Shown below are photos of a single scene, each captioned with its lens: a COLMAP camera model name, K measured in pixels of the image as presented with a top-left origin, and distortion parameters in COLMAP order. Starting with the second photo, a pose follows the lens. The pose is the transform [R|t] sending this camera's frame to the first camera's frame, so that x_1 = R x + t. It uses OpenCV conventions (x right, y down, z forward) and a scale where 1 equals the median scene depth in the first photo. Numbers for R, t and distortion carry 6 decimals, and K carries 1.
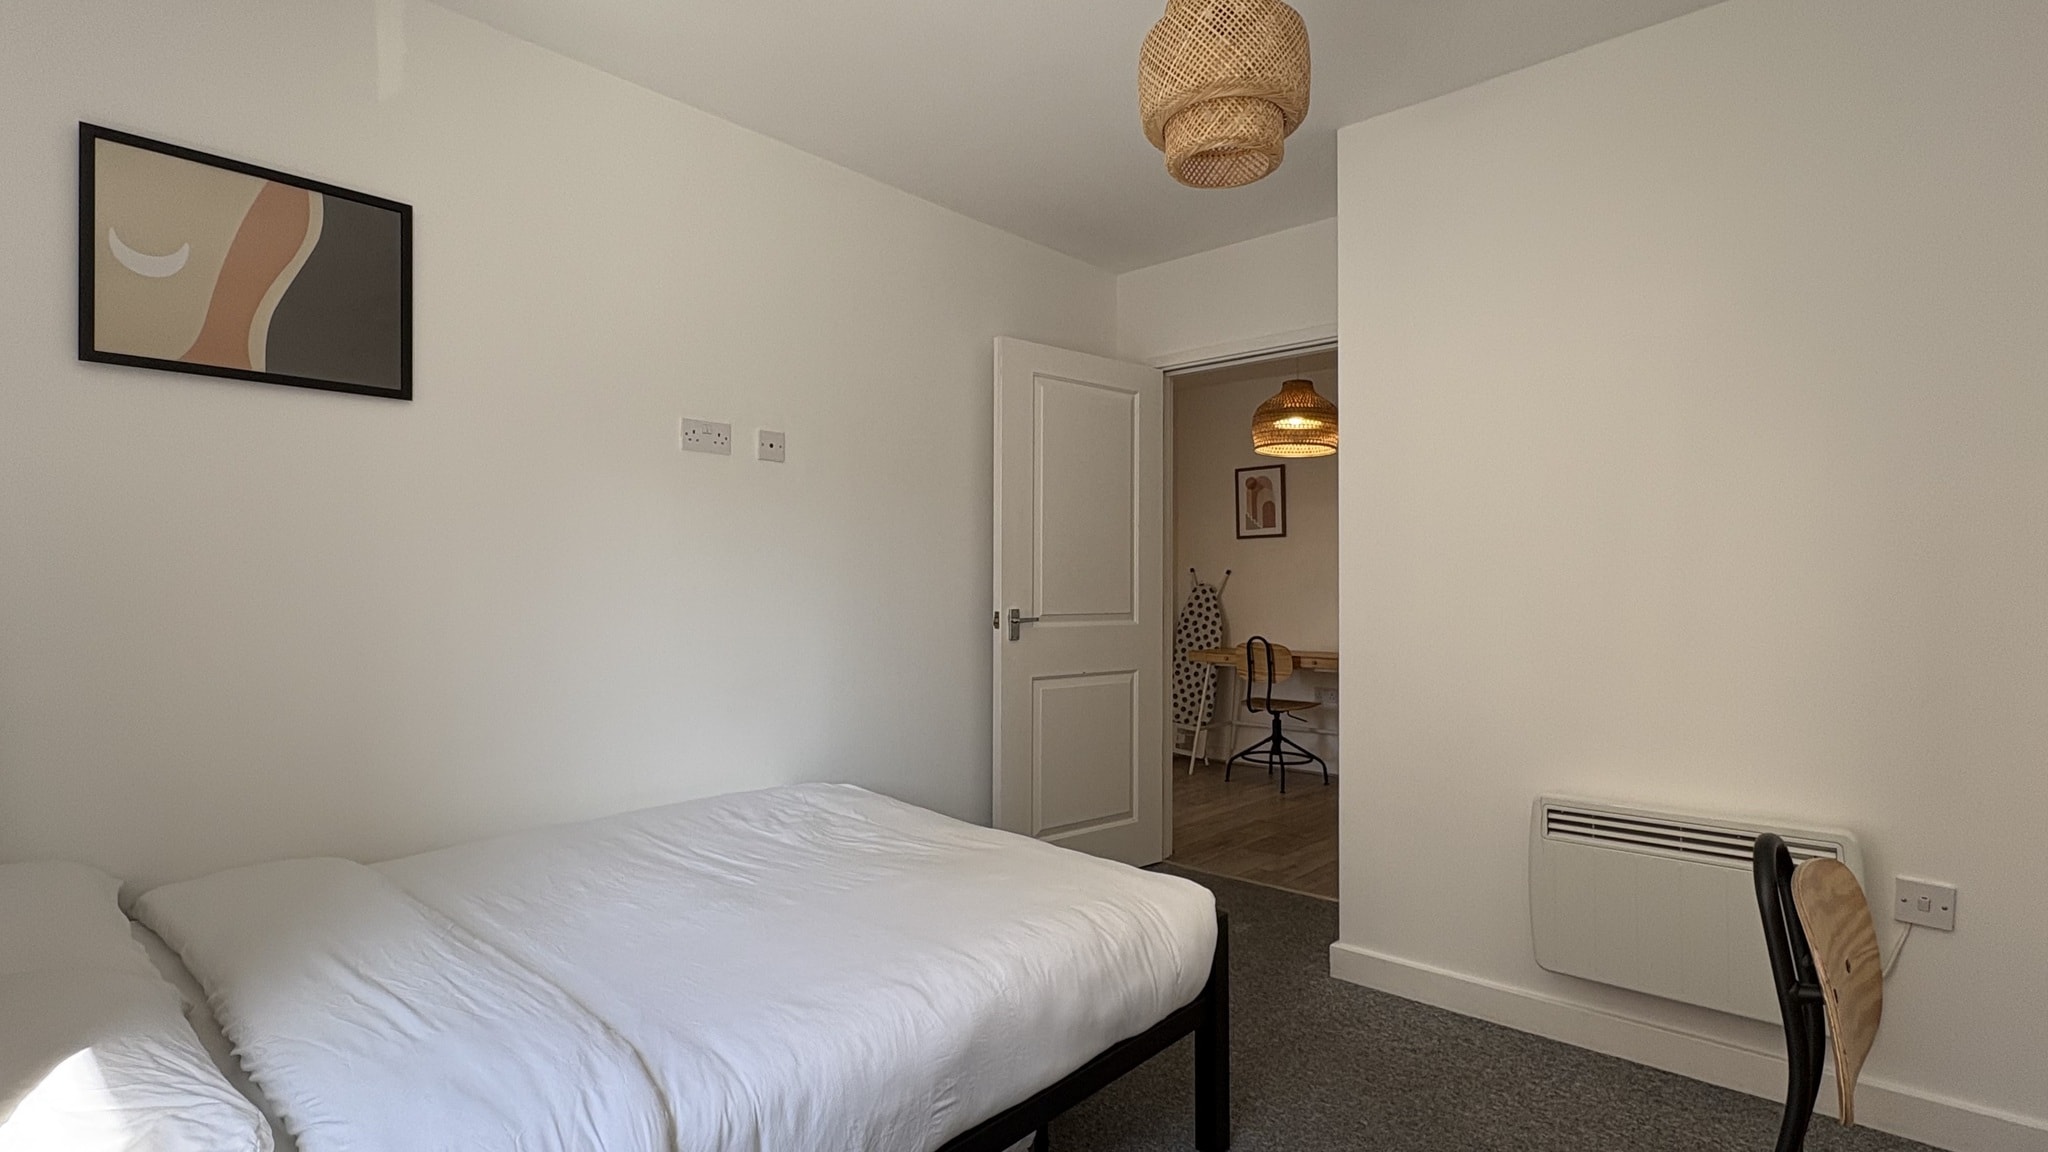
lens RADIAL K [[963.3, 0, 1024.0], [0, 963.3, 576.0], [0, 0, 1]] dist [-0.000801, -0.000086]
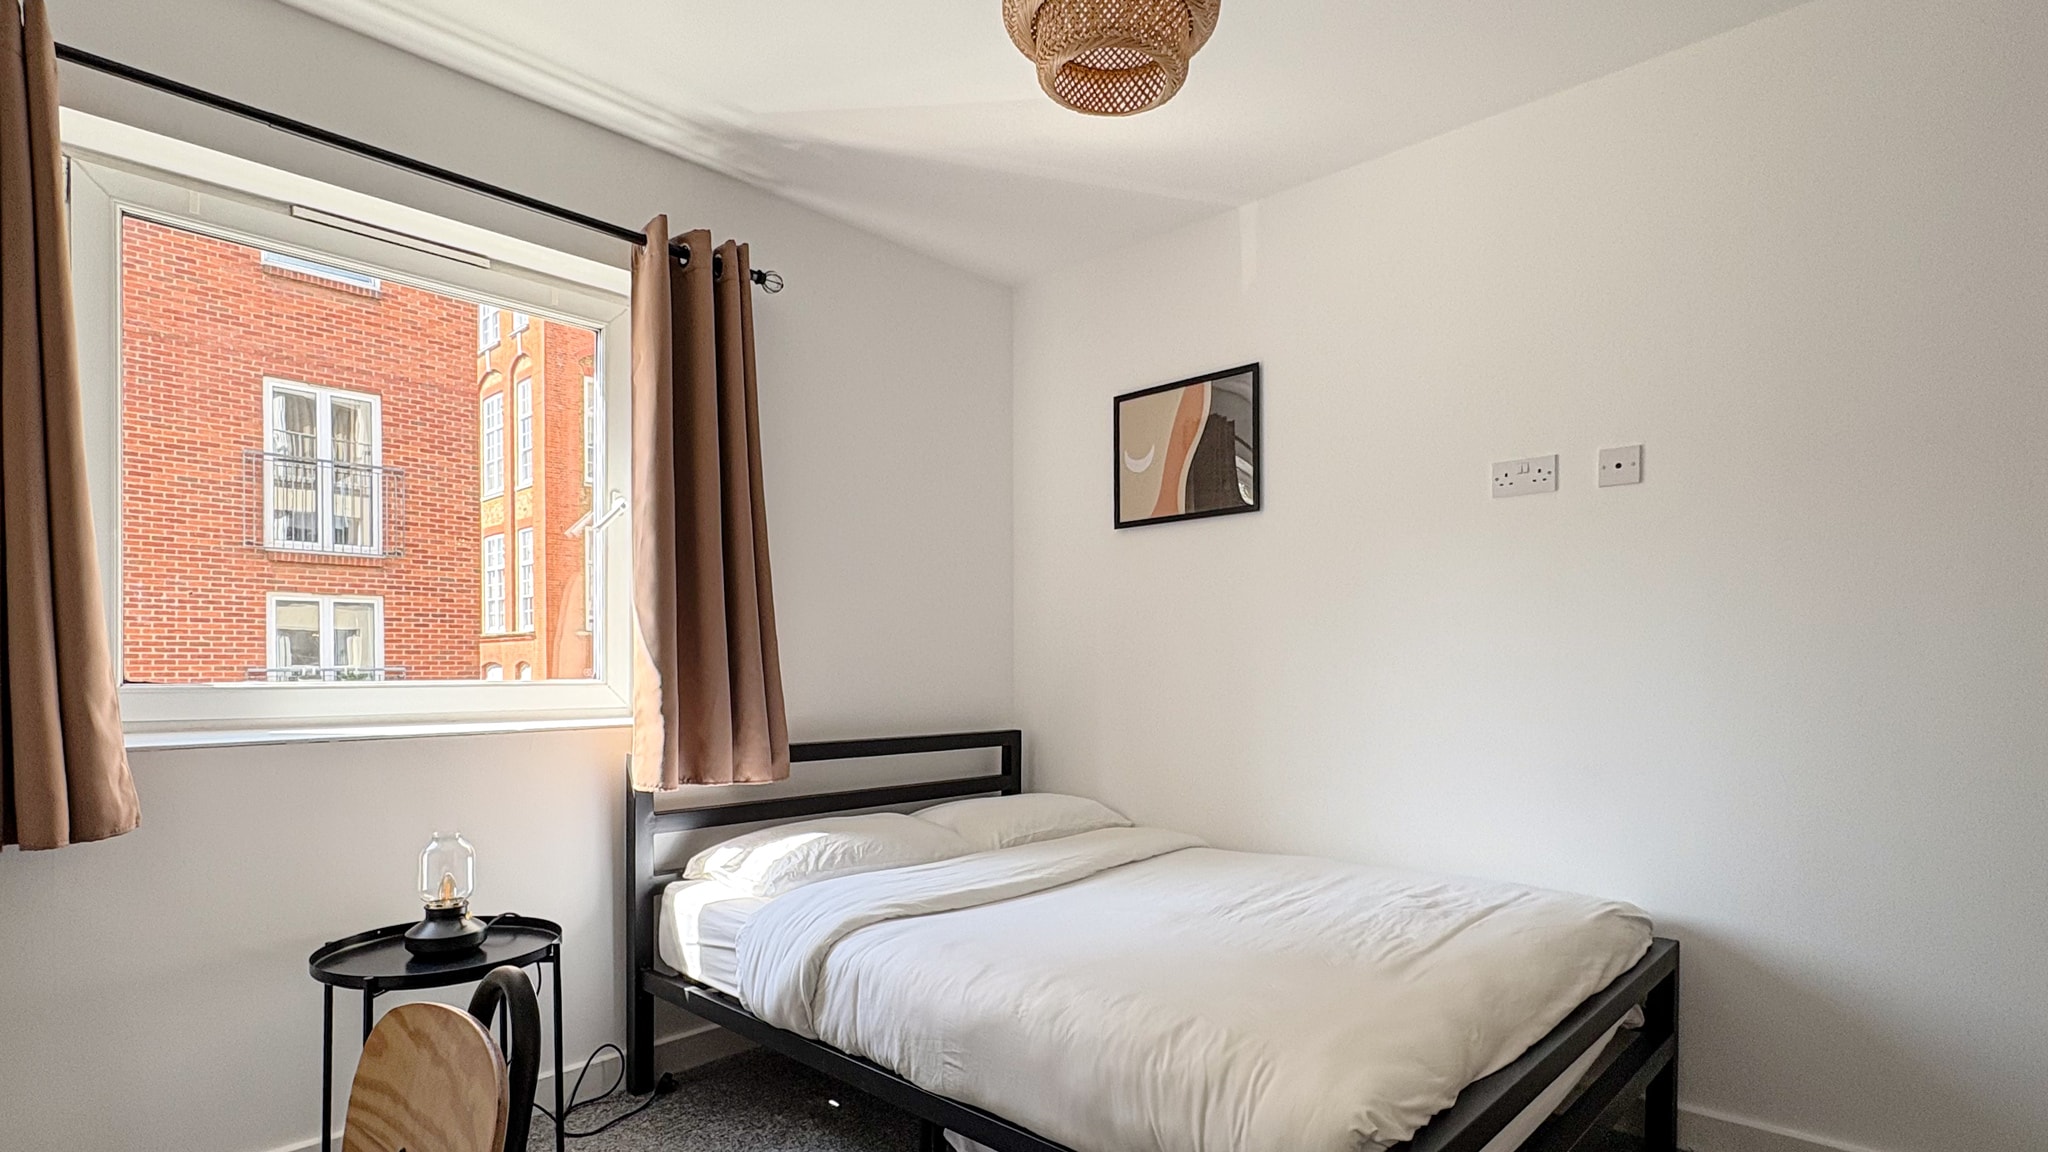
lens RADIAL K [[1019.3, 0, 1020.9], [0, 1019.3, 682.2], [0, 0, 1]] dist [-0.002273, -0.000720]
pose [[-0.025292, 0.006712, -0.999658, 0.829129], [0.012482, 0.999902, 0.006398, 0.040912], [0.999602, -0.012316, -0.025373, 0.776454]]
